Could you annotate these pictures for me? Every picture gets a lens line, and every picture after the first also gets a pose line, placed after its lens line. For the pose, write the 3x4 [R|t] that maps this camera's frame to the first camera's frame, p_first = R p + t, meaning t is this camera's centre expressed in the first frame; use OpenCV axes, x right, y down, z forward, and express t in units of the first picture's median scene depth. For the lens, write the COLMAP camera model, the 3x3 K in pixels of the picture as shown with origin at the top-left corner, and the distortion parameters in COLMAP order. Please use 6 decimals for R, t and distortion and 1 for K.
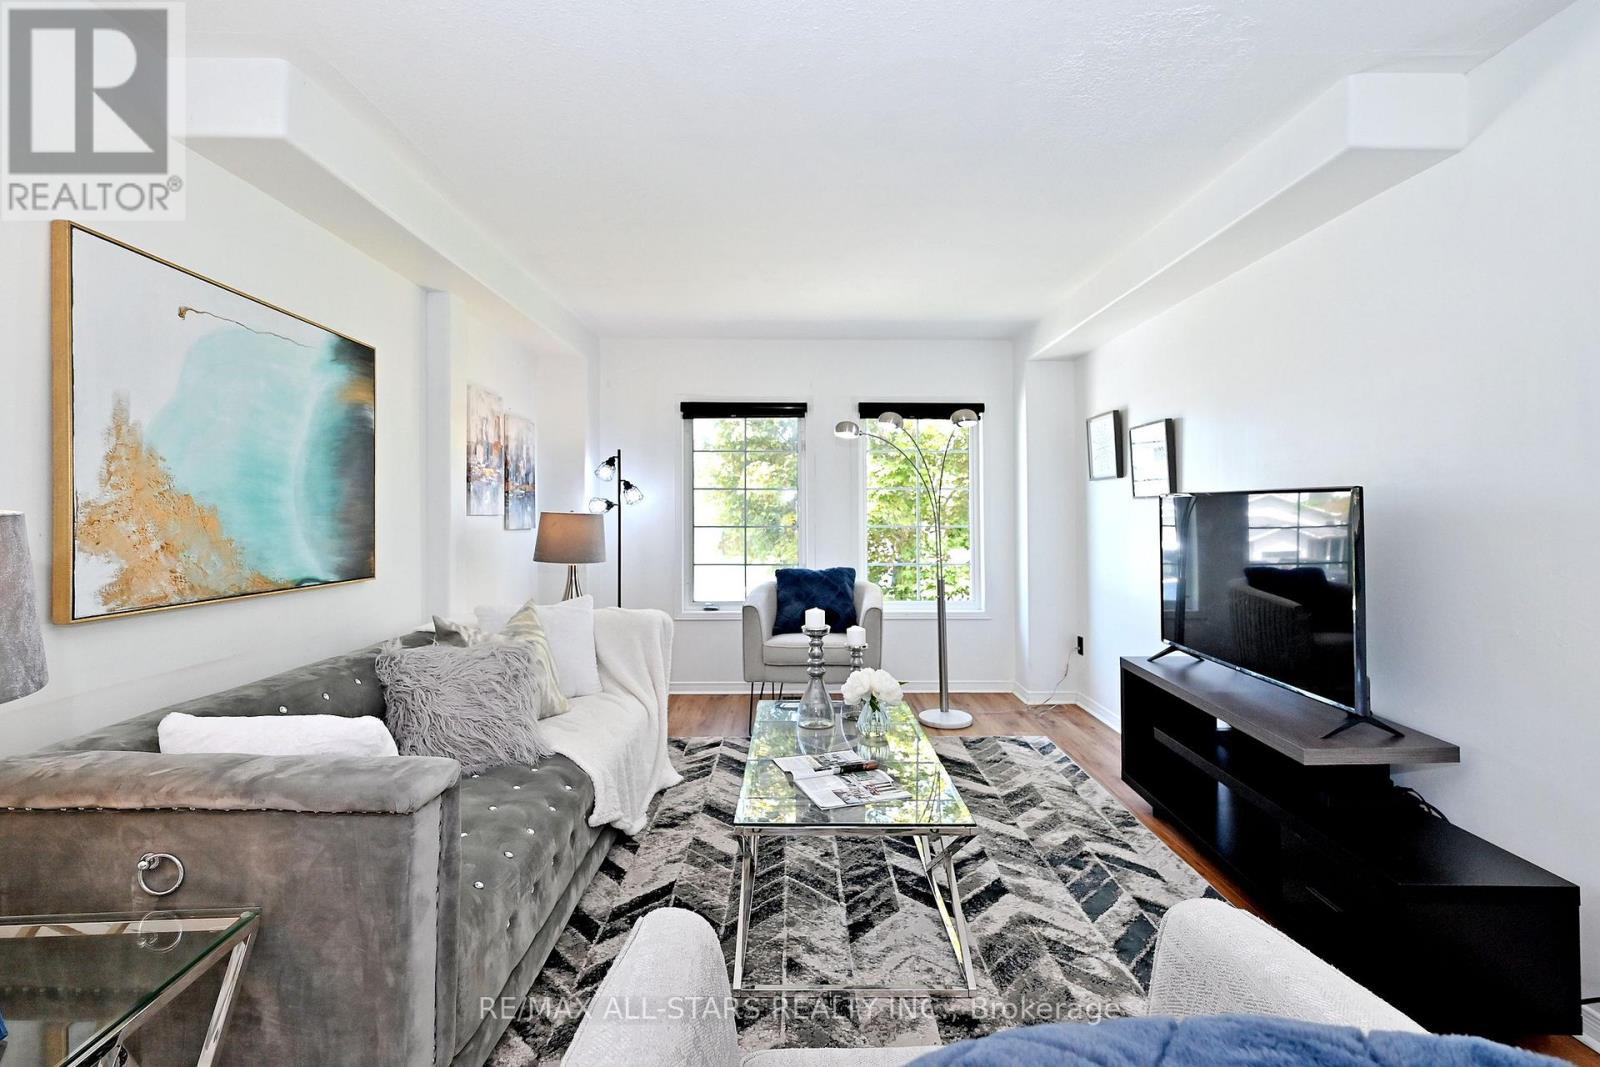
lens RADIAL K [[719.9, 0, 807.1], [0, 719.9, 505.0], [0, 0, 1]] dist [-0.004684, 0.000069]
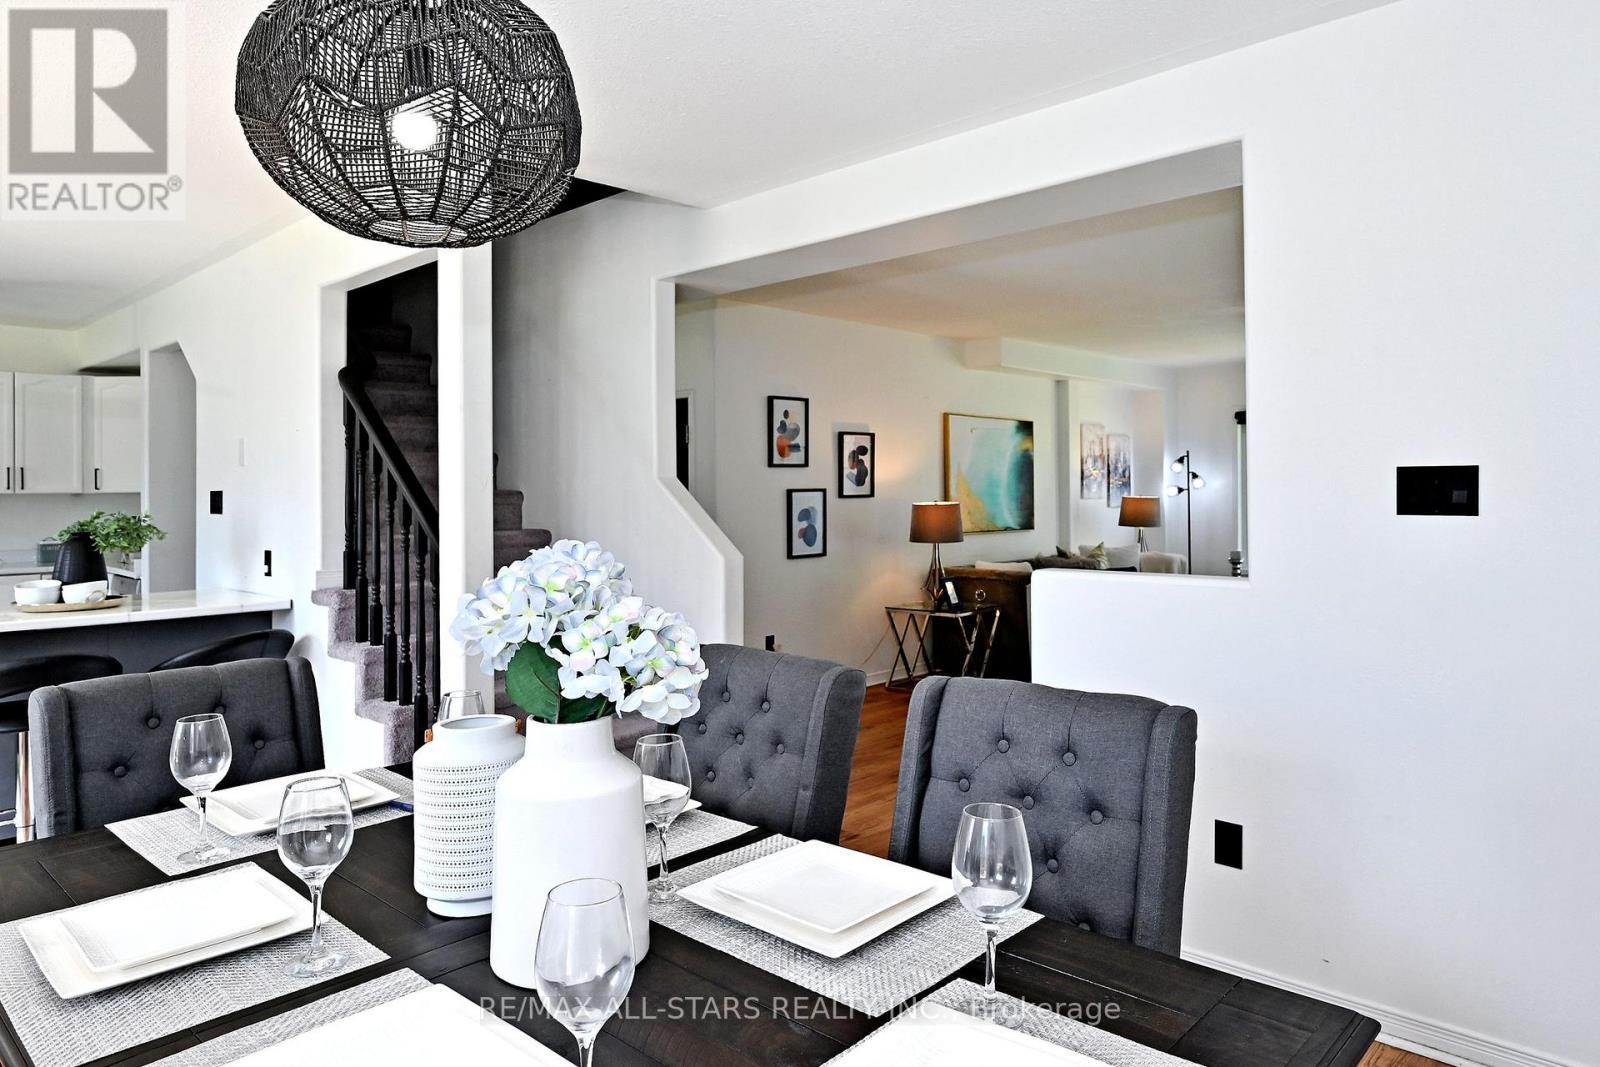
lens RADIAL K [[1034.8, 0, 816.4], [0, 1034.8, 484.8], [0, 0, 1]] dist [-0.007944, -0.000166]
pose [[0.717242, -0.008673, -0.696770, 1.312878], [0.019106, 0.999791, 0.007223, -0.080806], [0.696562, -0.018493, 0.717258, -2.016348]]
